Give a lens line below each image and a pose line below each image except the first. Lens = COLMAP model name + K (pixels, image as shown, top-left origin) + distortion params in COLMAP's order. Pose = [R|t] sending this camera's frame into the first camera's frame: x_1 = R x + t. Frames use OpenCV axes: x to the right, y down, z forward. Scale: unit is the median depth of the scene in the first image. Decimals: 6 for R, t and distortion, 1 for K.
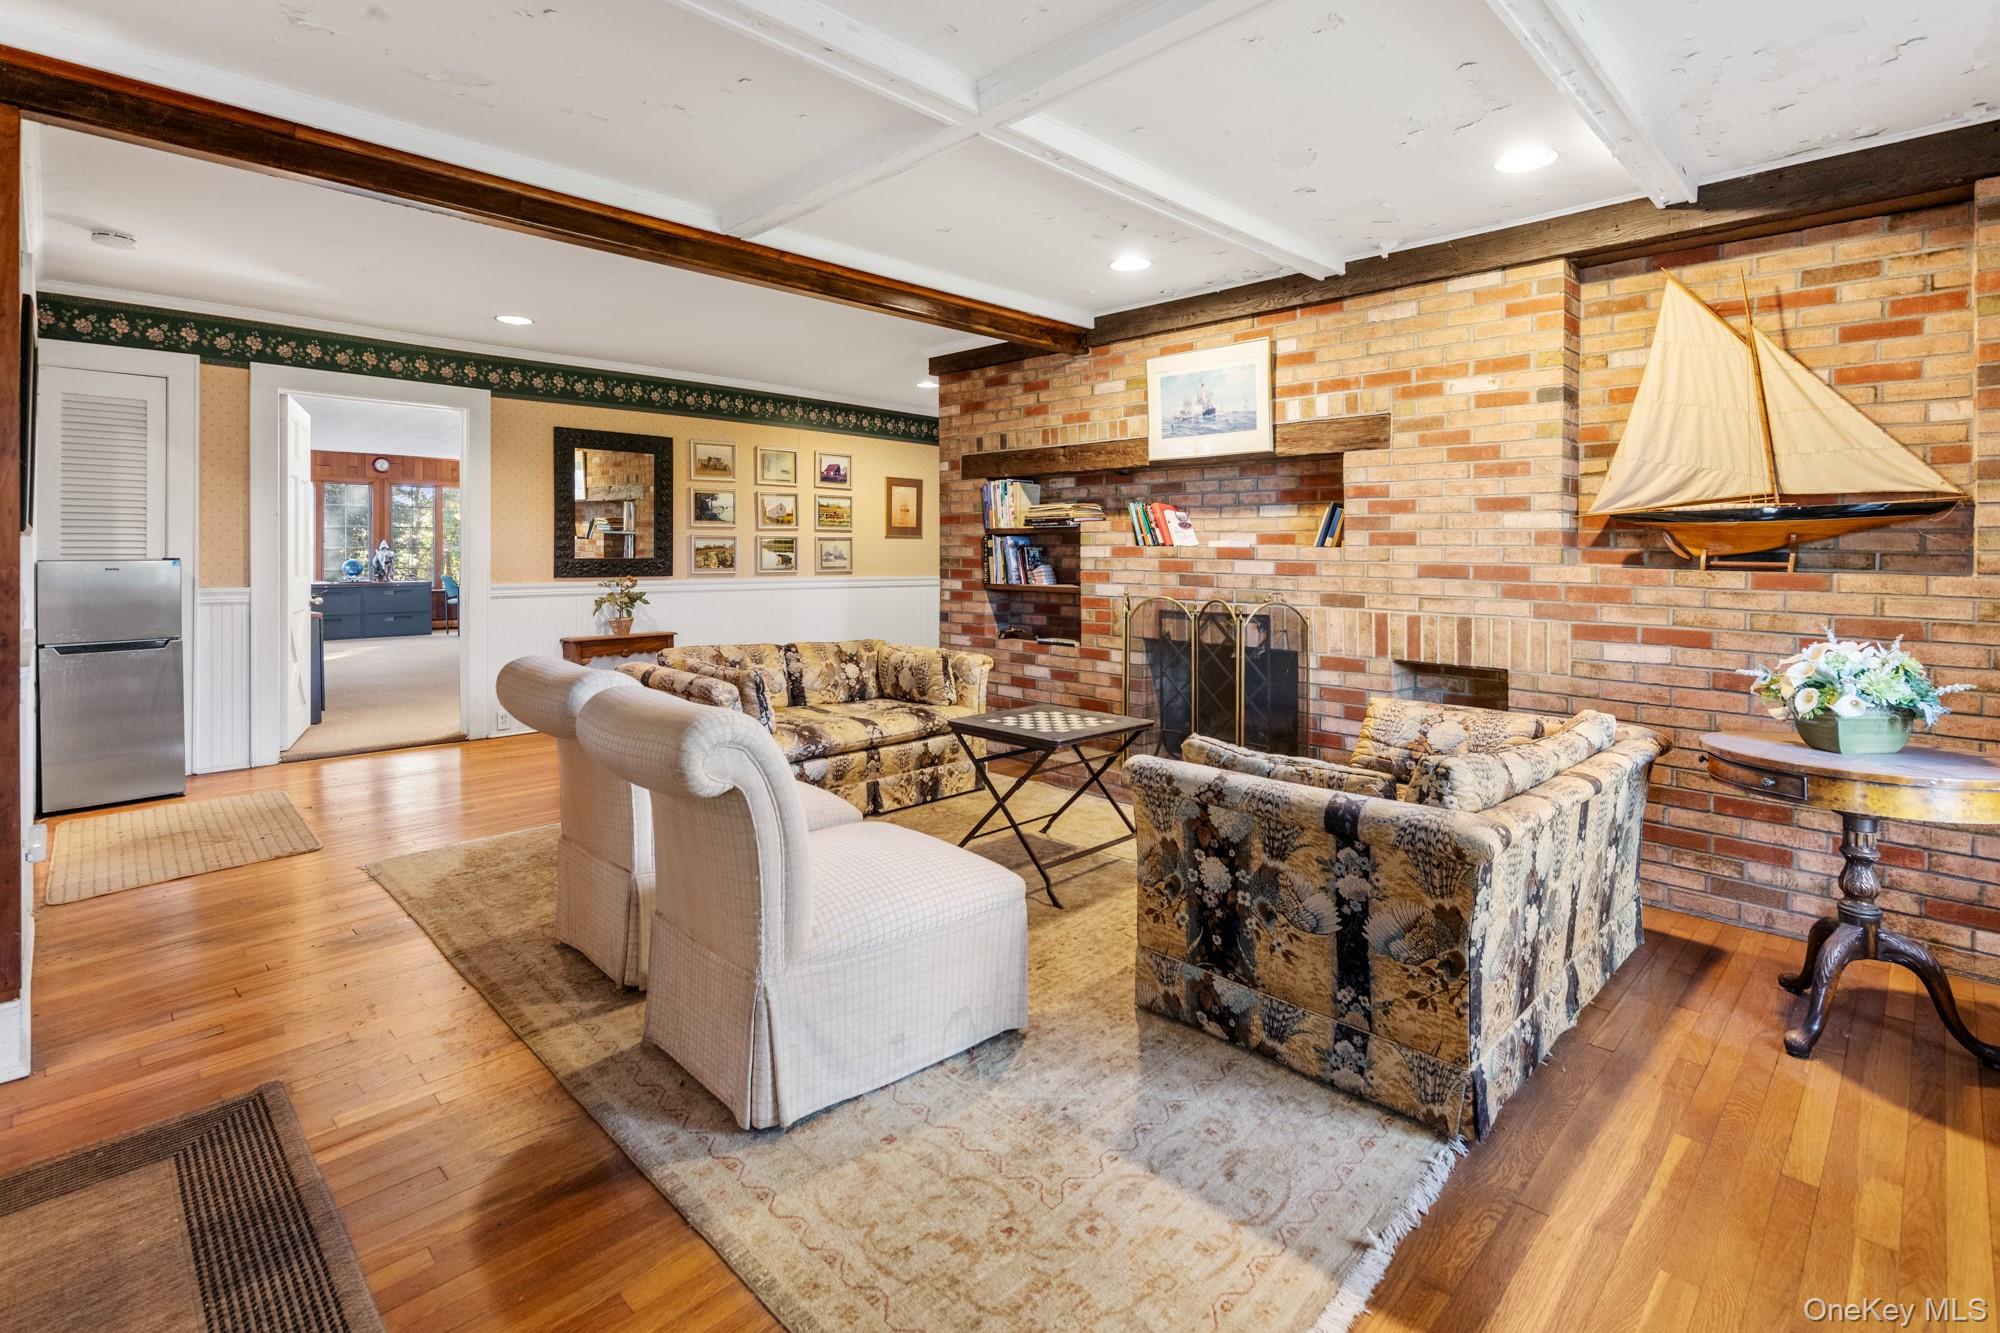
lens RADIAL K [[938.5, 0, 1014.7], [0, 938.5, 680.8], [0, 0, 1]] dist [-0.000032, -0.000571]
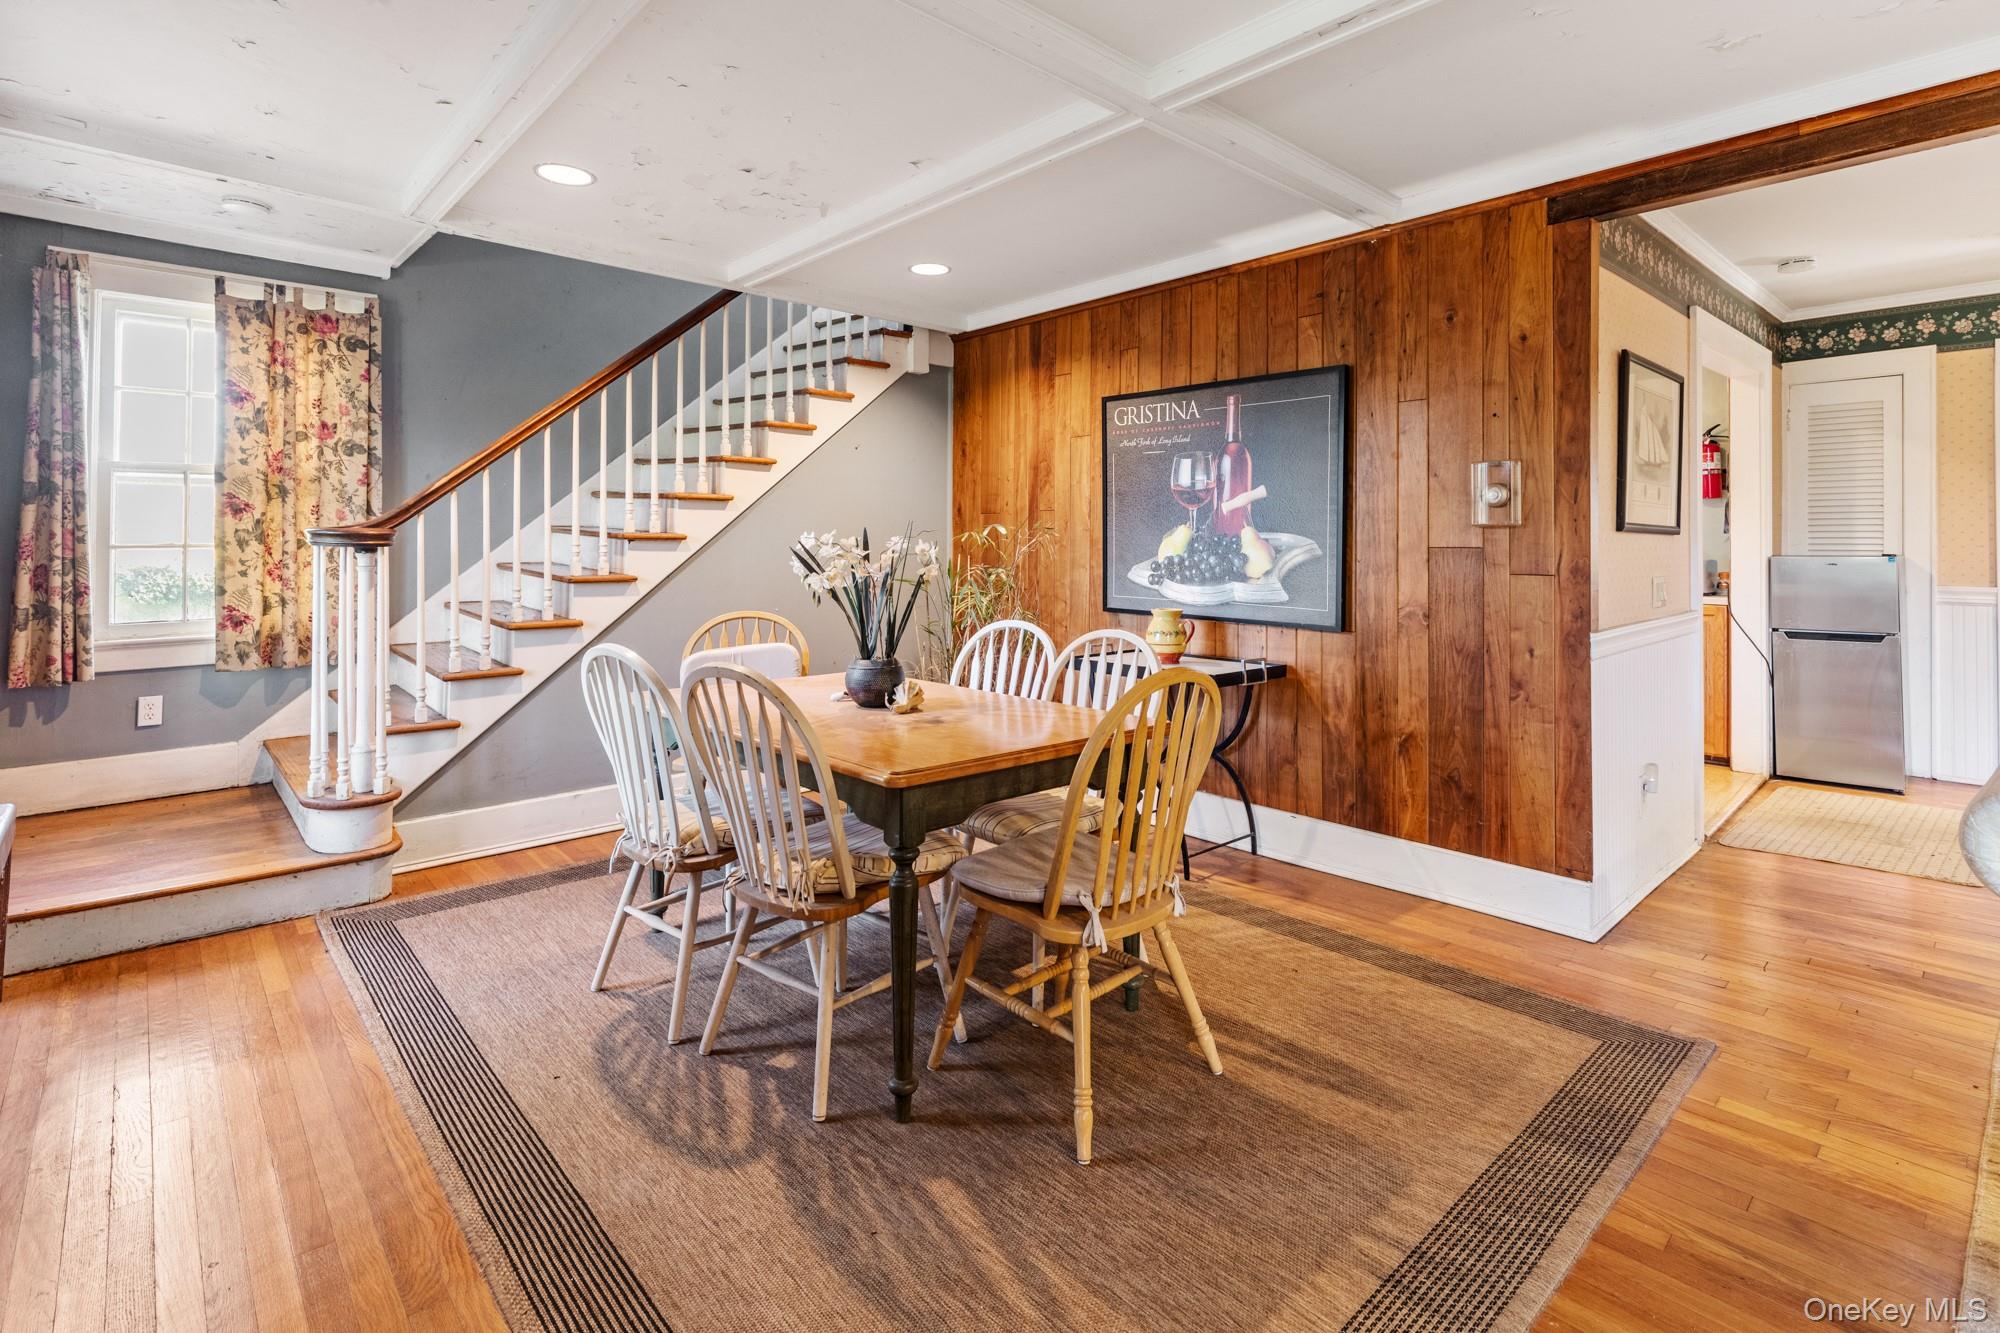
lens RADIAL K [[938.5, 0, 1017.1], [0, 938.5, 660.0], [0, 0, 1]] dist [-0.000032, -0.000571]
pose [[-0.059936, 0.116442, -0.991387, 0.197075], [-0.140446, 0.982310, 0.123867, -0.013910], [0.988273, 0.146660, -0.042522, 0.155955]]
